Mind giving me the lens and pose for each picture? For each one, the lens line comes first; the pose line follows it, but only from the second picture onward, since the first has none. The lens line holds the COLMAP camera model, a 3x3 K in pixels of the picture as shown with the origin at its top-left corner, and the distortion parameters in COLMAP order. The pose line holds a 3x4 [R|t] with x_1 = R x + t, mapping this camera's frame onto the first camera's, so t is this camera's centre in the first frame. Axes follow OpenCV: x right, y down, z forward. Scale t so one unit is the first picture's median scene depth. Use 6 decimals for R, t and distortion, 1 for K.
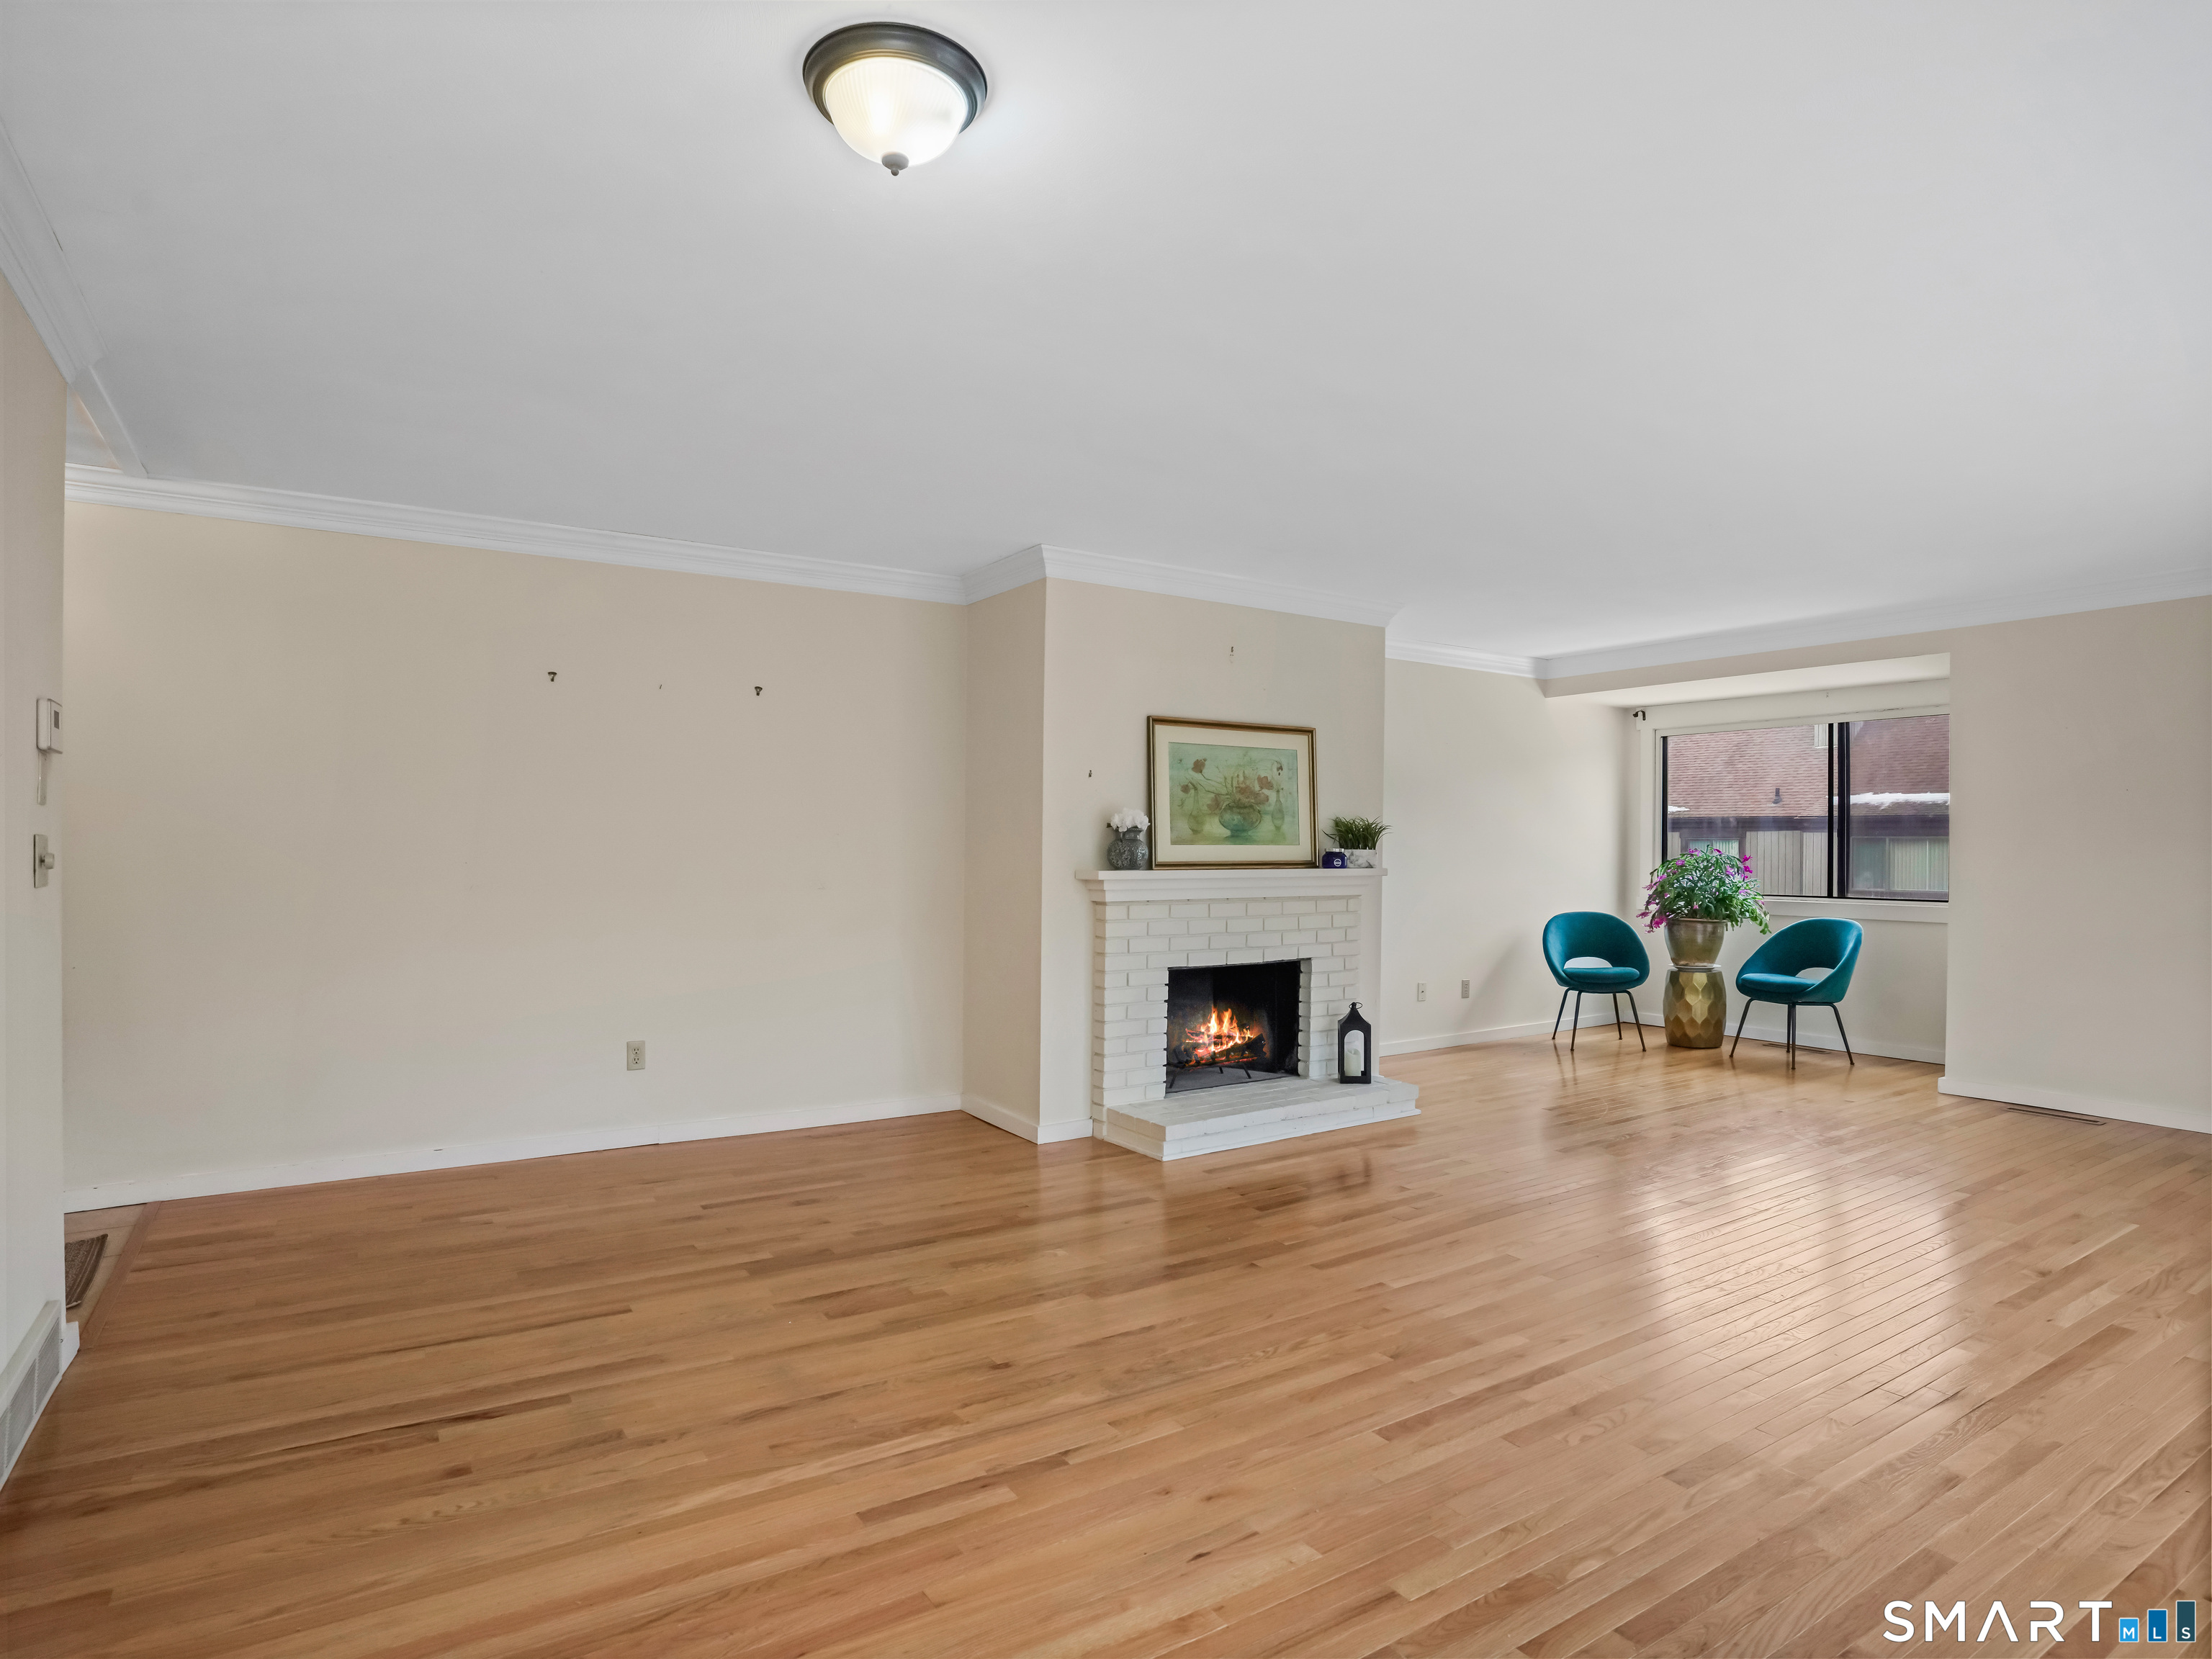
lens RADIAL K [[1212.9, 0, 1098.7], [0, 1212.9, 835.2], [0, 0, 1]] dist [-0.087181, 0.039072]
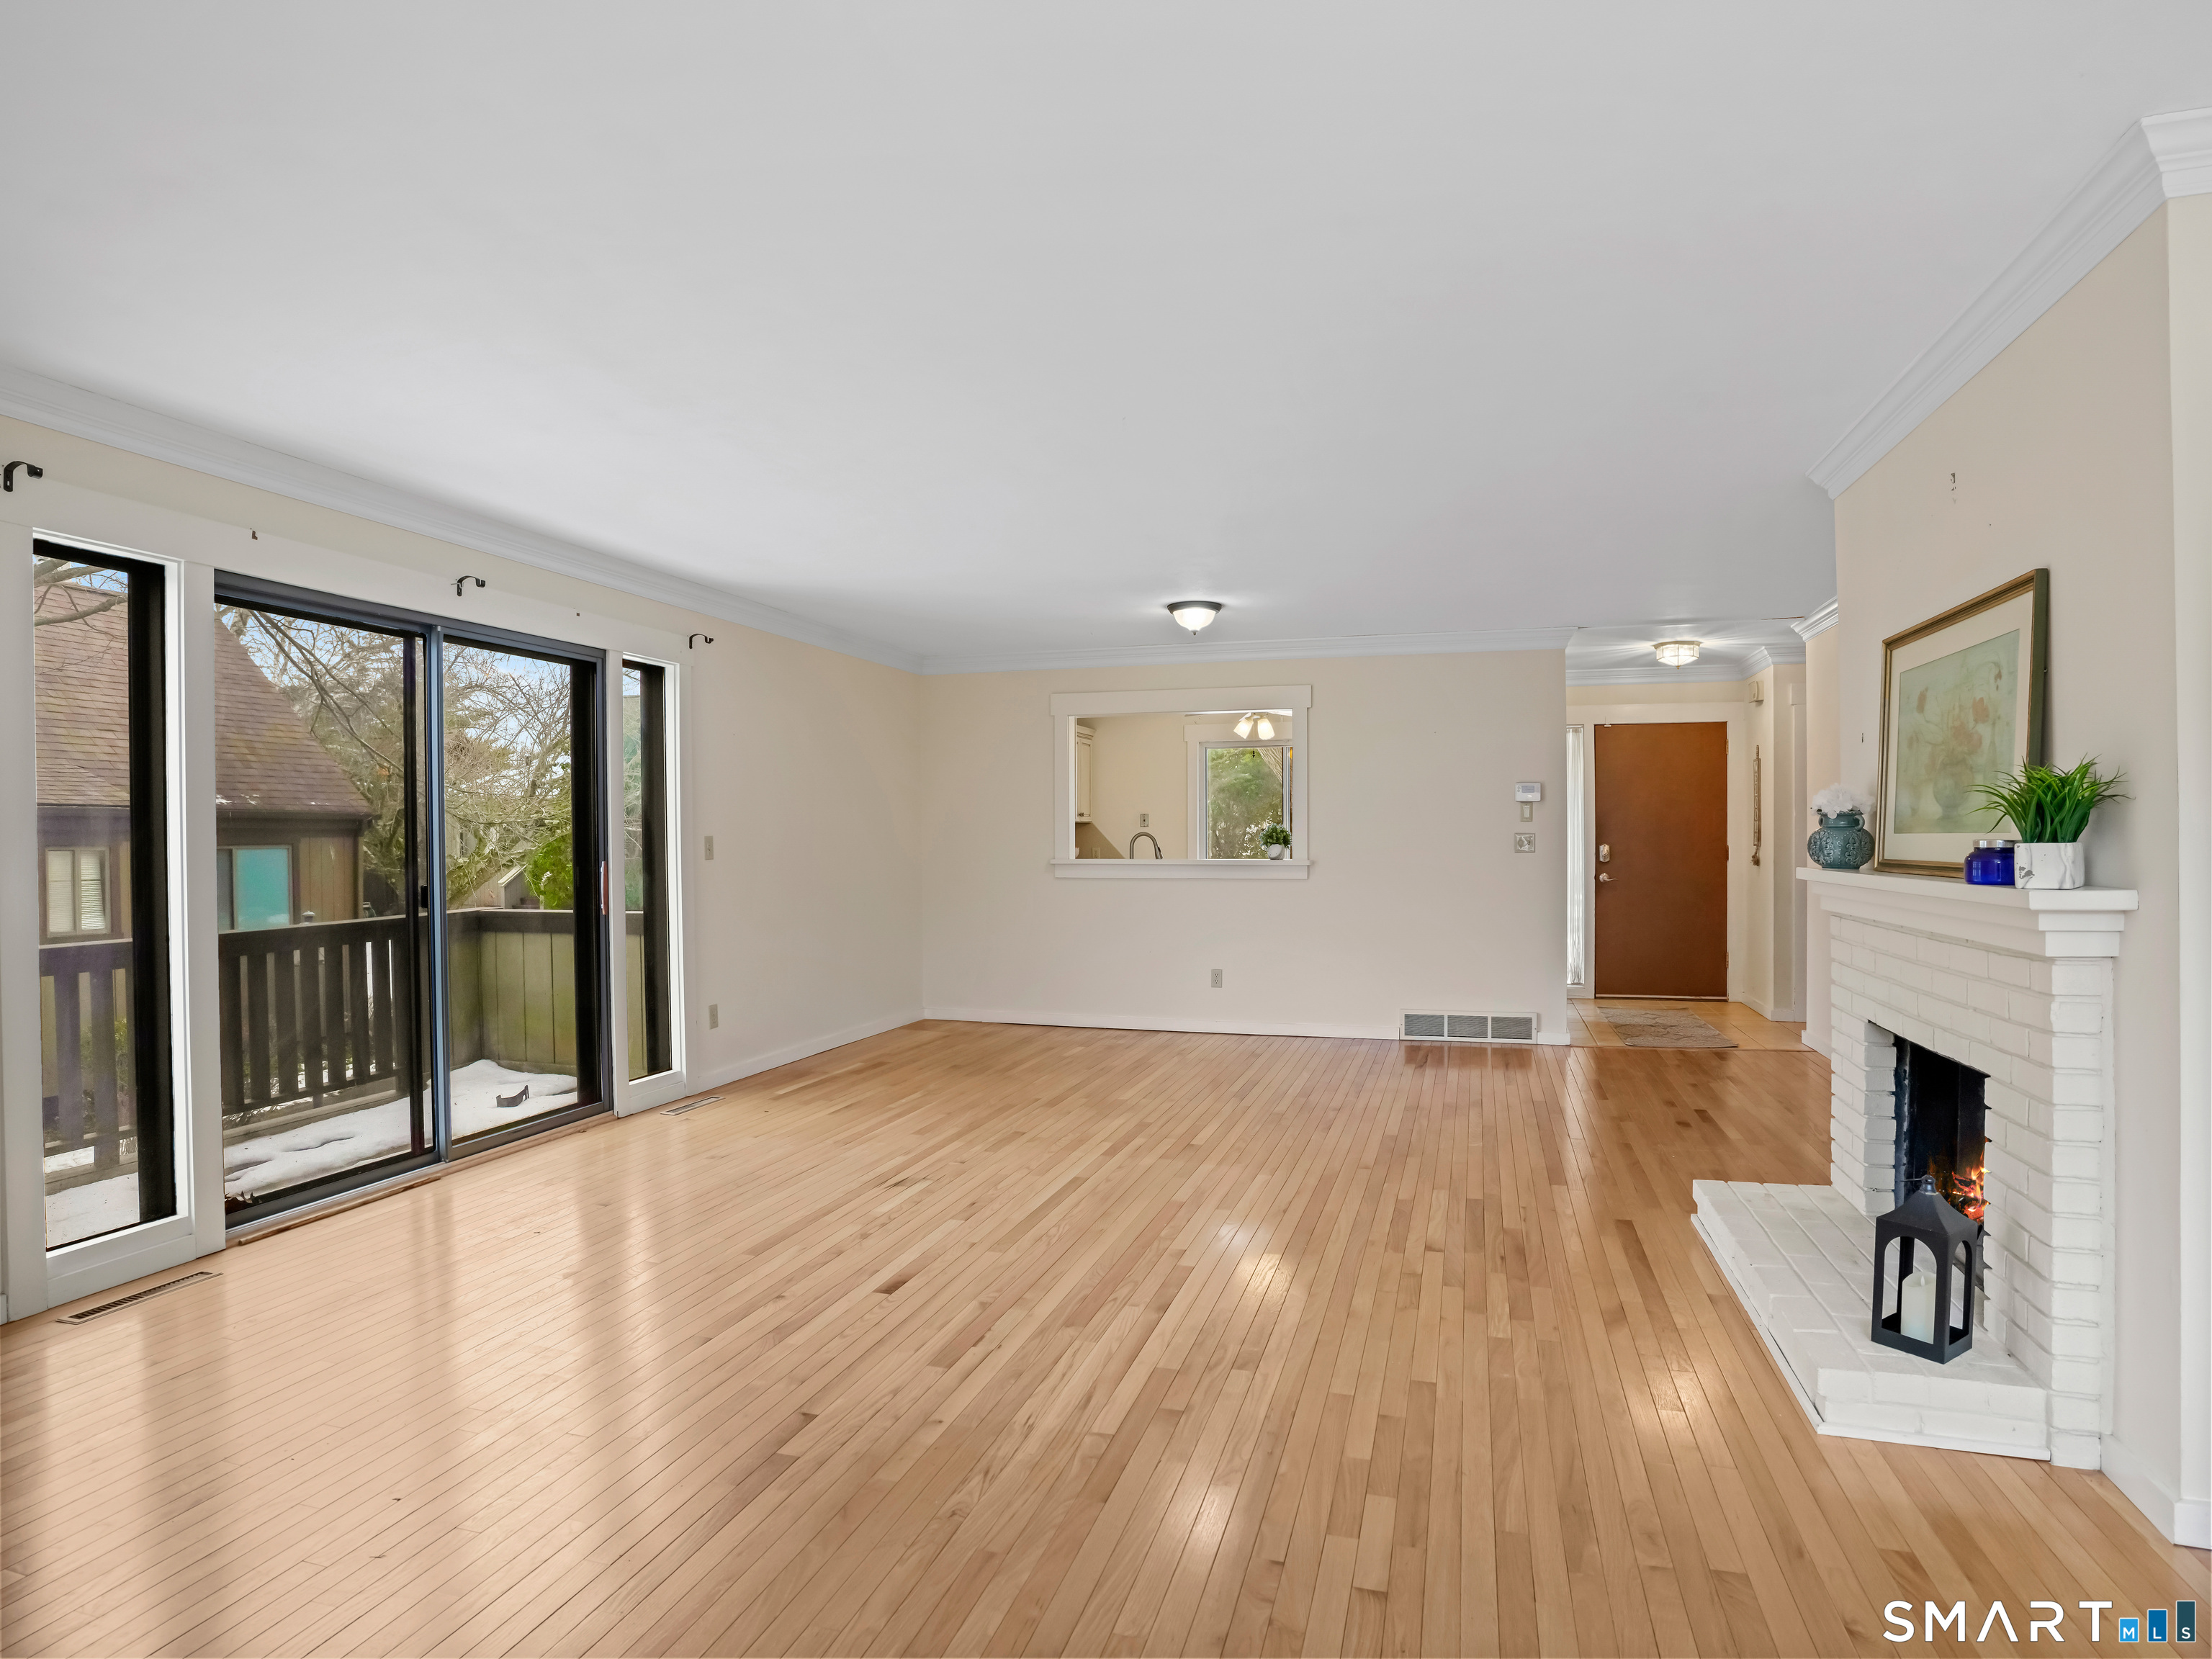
lens RADIAL K [[1200.0, 0, 1108.6], [0, 1200.0, 882.8], [0, 0, 1]] dist [-0.071851, 0.002492]
pose [[-0.757940, 0.028162, -0.651716, 0.733525], [0.013522, 0.999531, 0.027465, 0.010684], [0.652184, 0.012004, -0.757966, 1.131481]]
